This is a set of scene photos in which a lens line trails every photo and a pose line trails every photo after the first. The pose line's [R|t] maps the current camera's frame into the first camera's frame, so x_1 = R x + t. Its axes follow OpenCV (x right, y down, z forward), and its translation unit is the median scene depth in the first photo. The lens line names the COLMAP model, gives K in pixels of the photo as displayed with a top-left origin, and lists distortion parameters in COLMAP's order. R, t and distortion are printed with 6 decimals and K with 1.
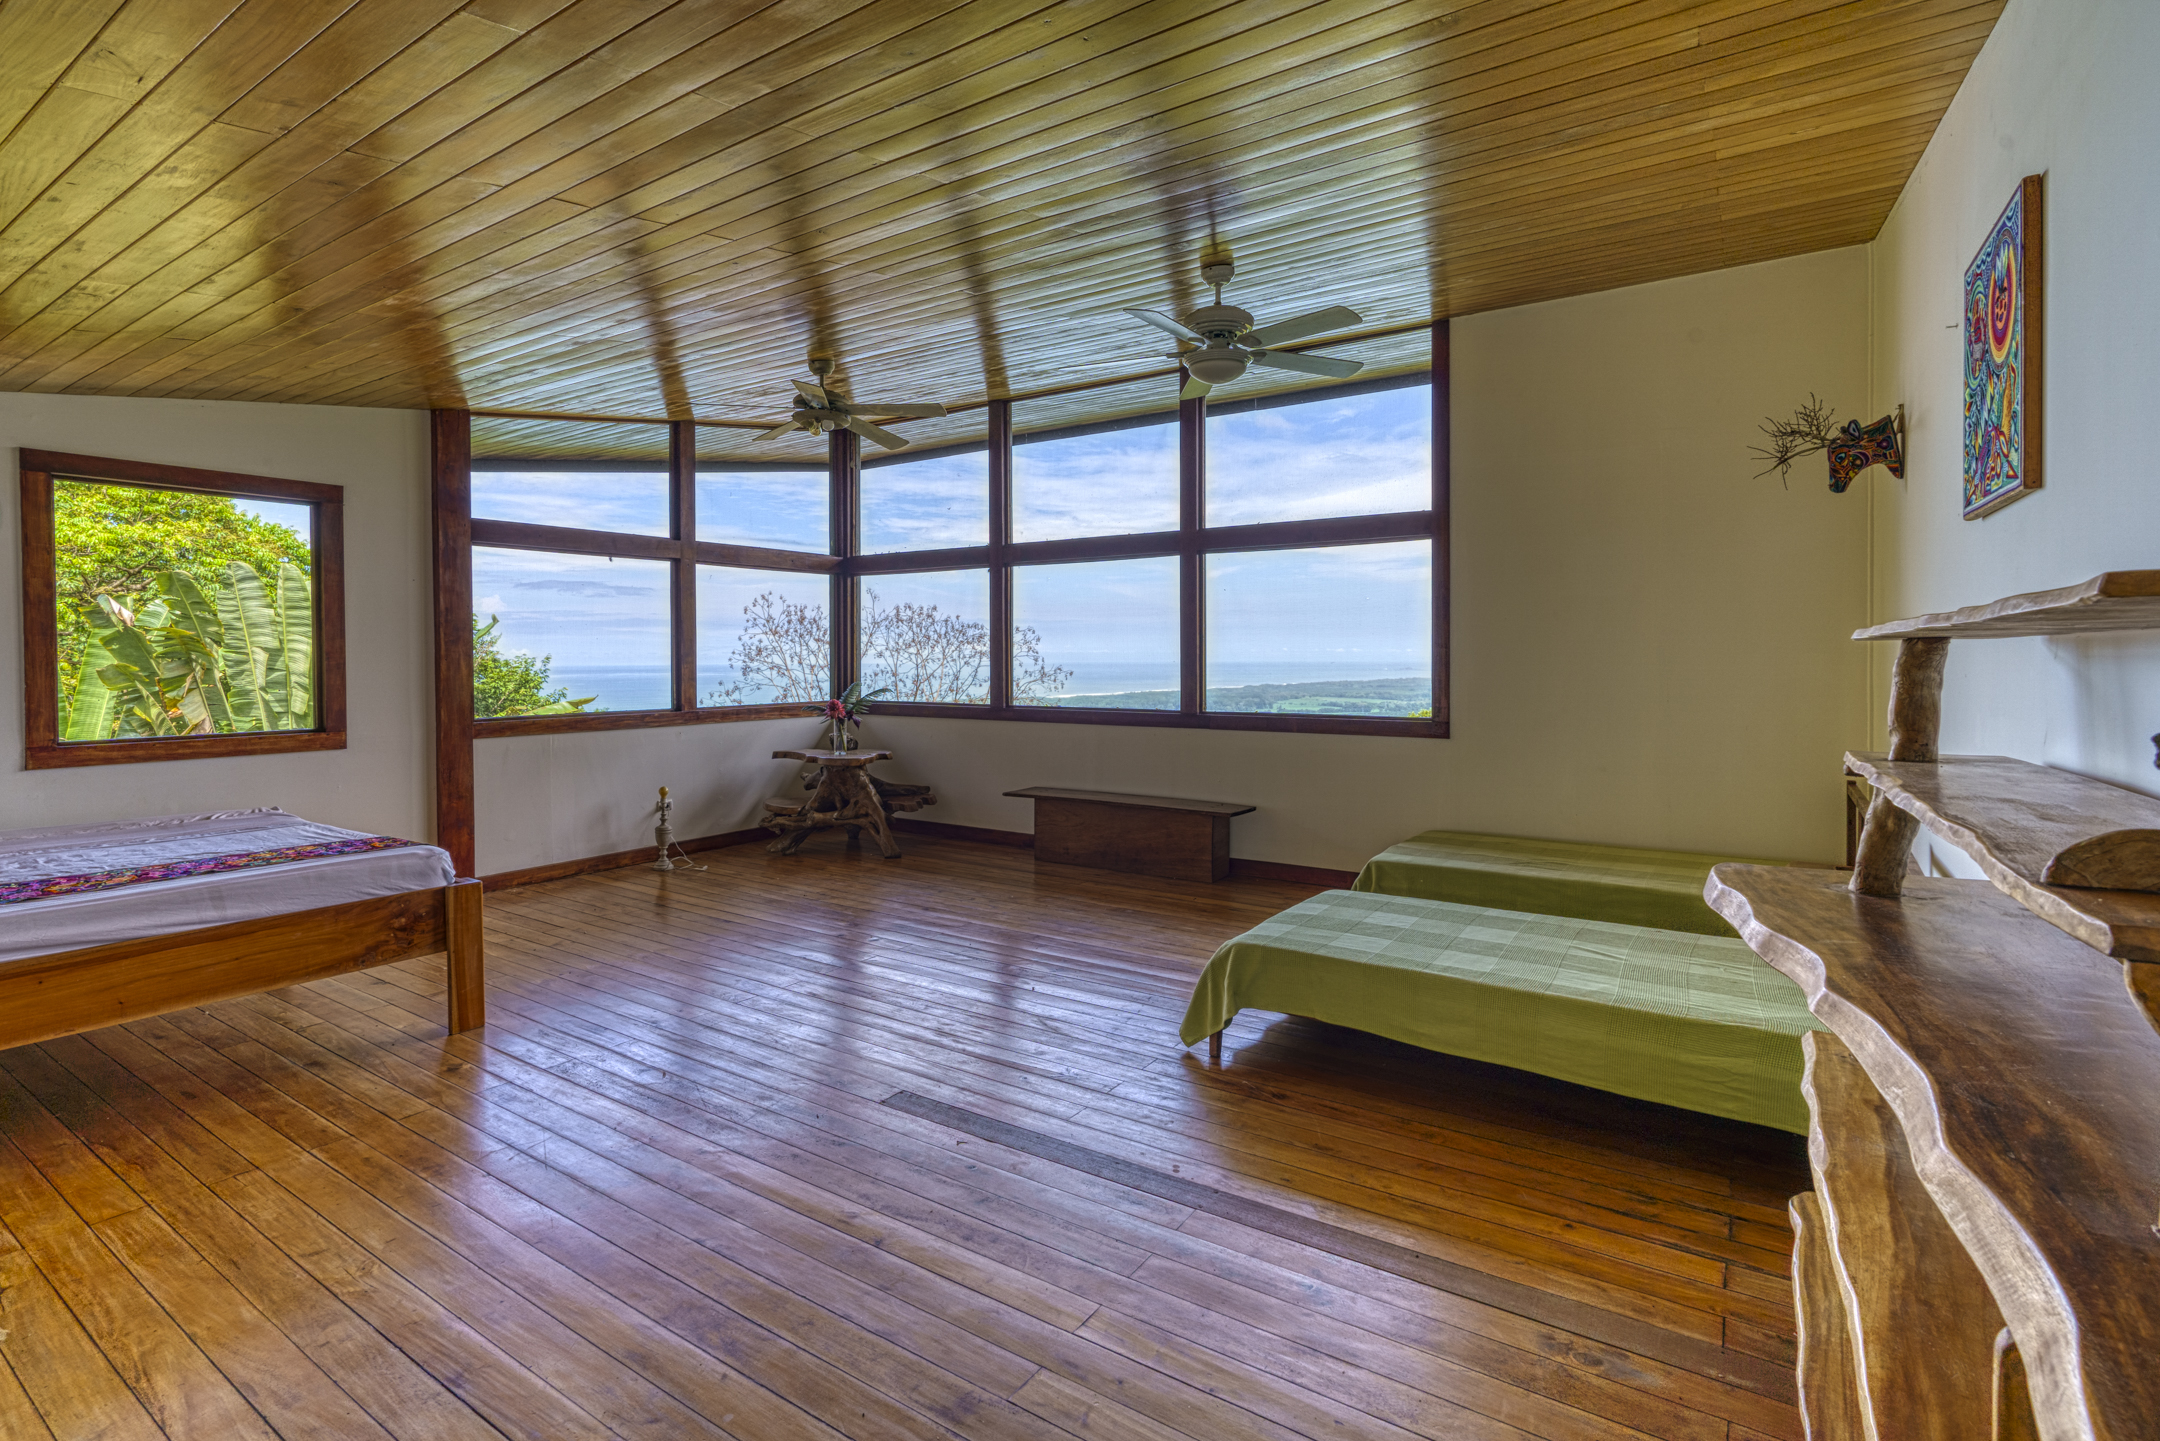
lens RADIAL K [[1022.3, 0, 1085.4], [0, 1022.3, 675.1], [0, 0, 1]] dist [-0.004388, 0.000601]
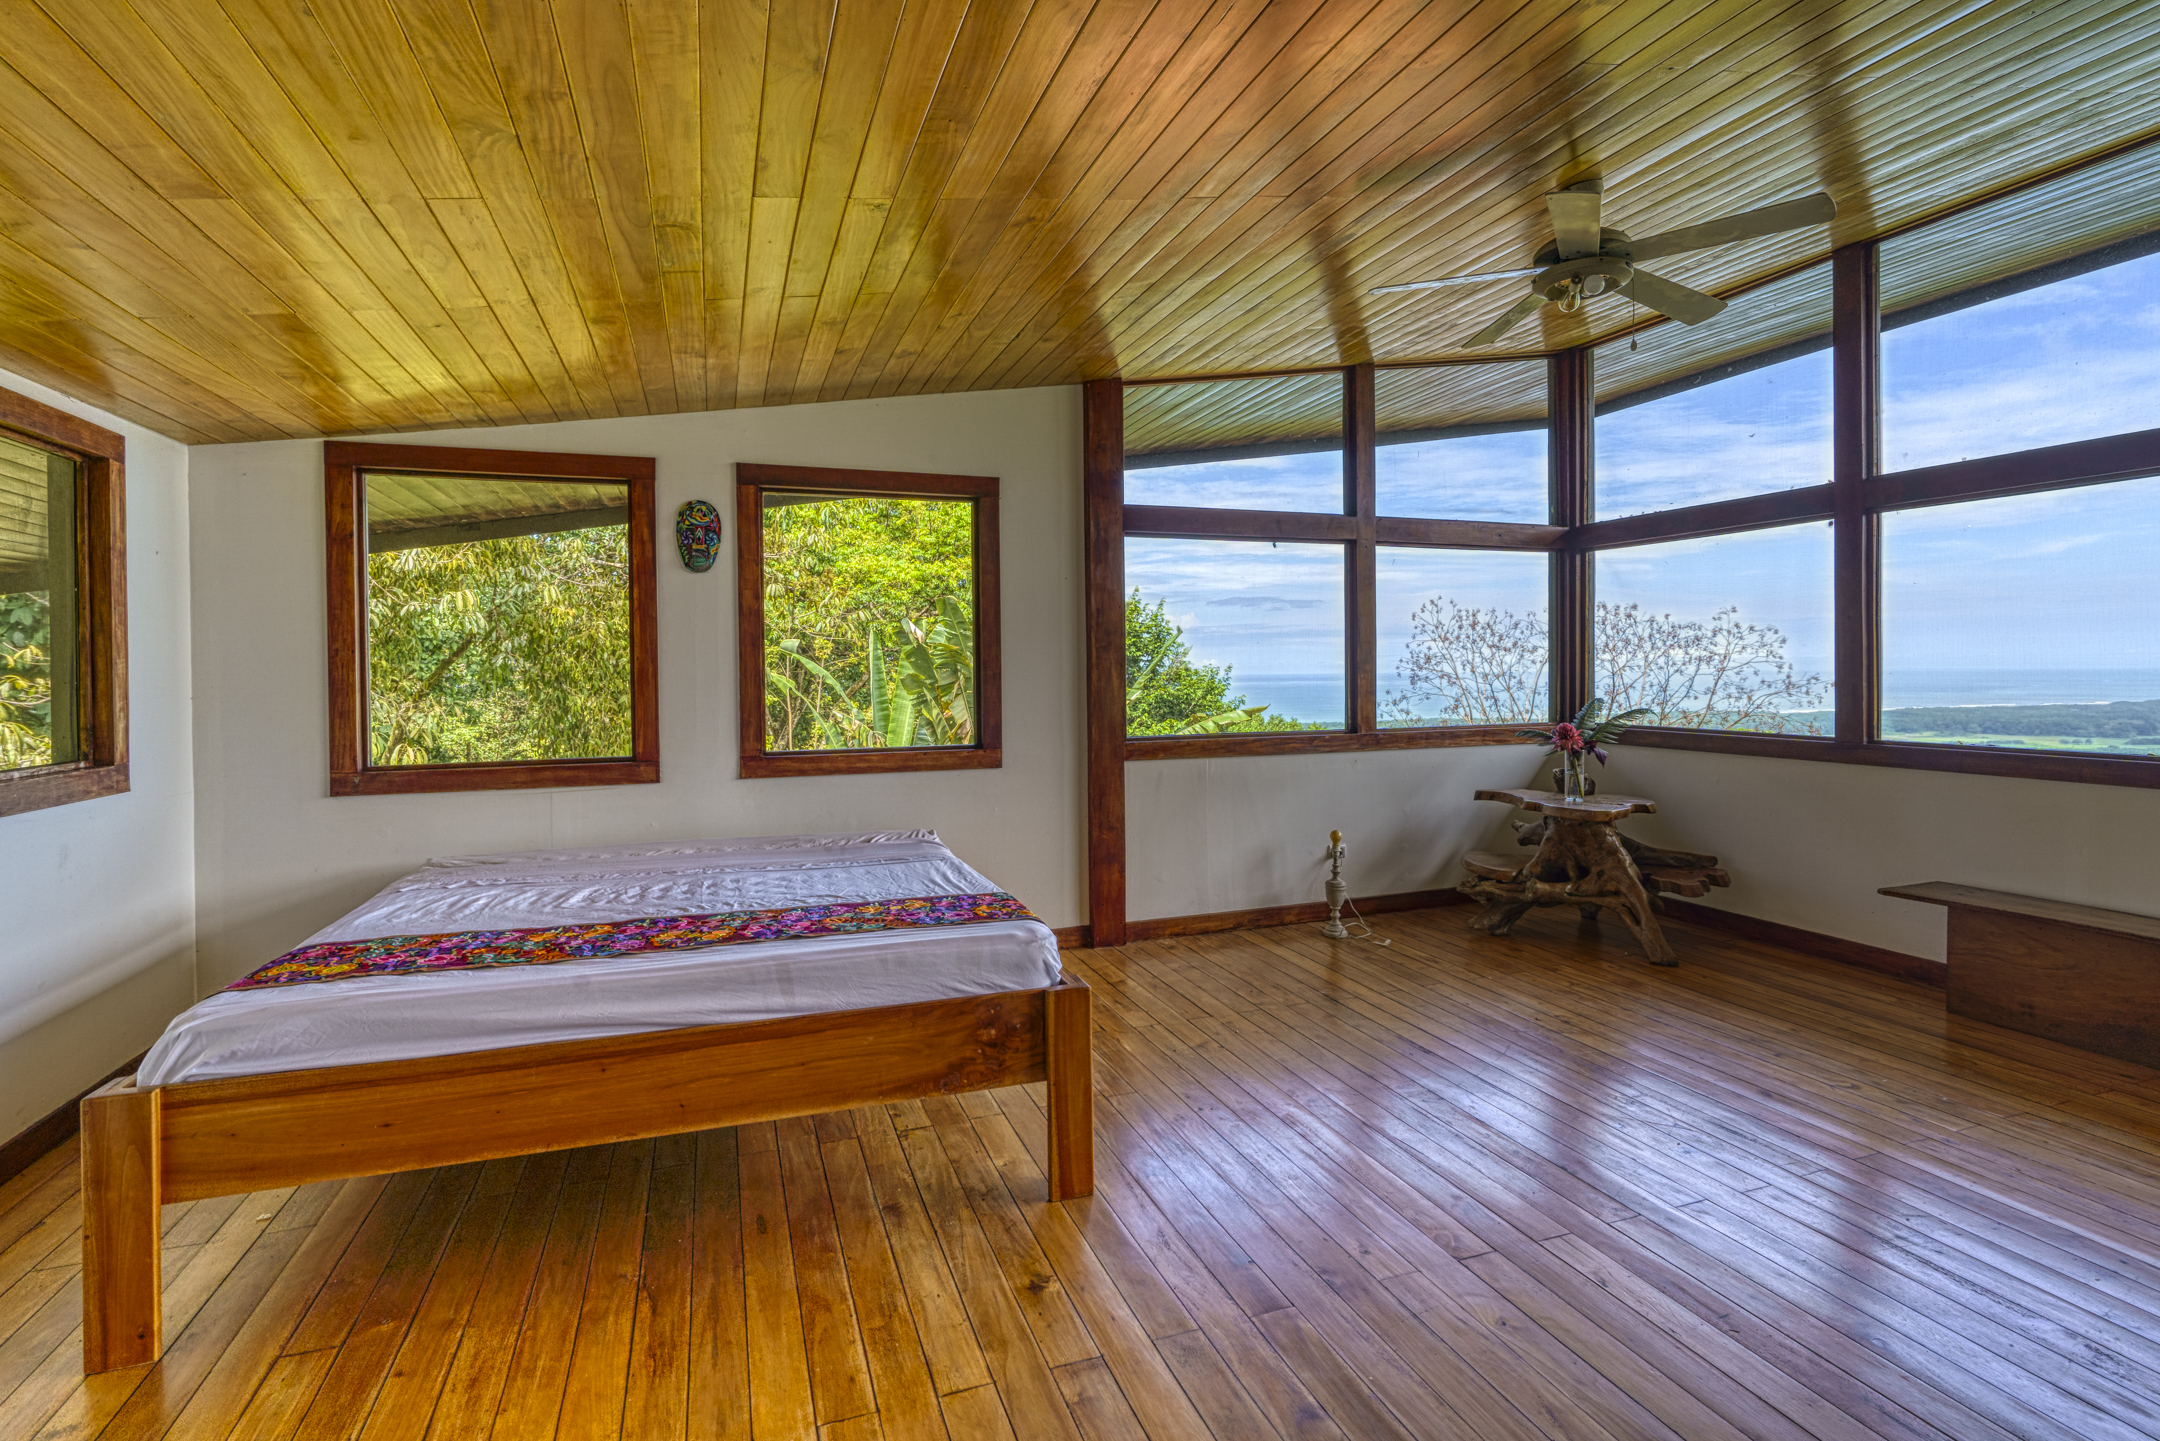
lens RADIAL K [[1022.3, 0, 1085.4], [0, 1022.3, 675.1], [0, 0, 1]] dist [-0.004388, 0.000601]
pose [[0.809001, -0.000343, -0.587807, -0.103072], [-0.004476, 0.999967, -0.006743, -0.003243], [0.587790, 0.008086, 0.808973, 0.241978]]
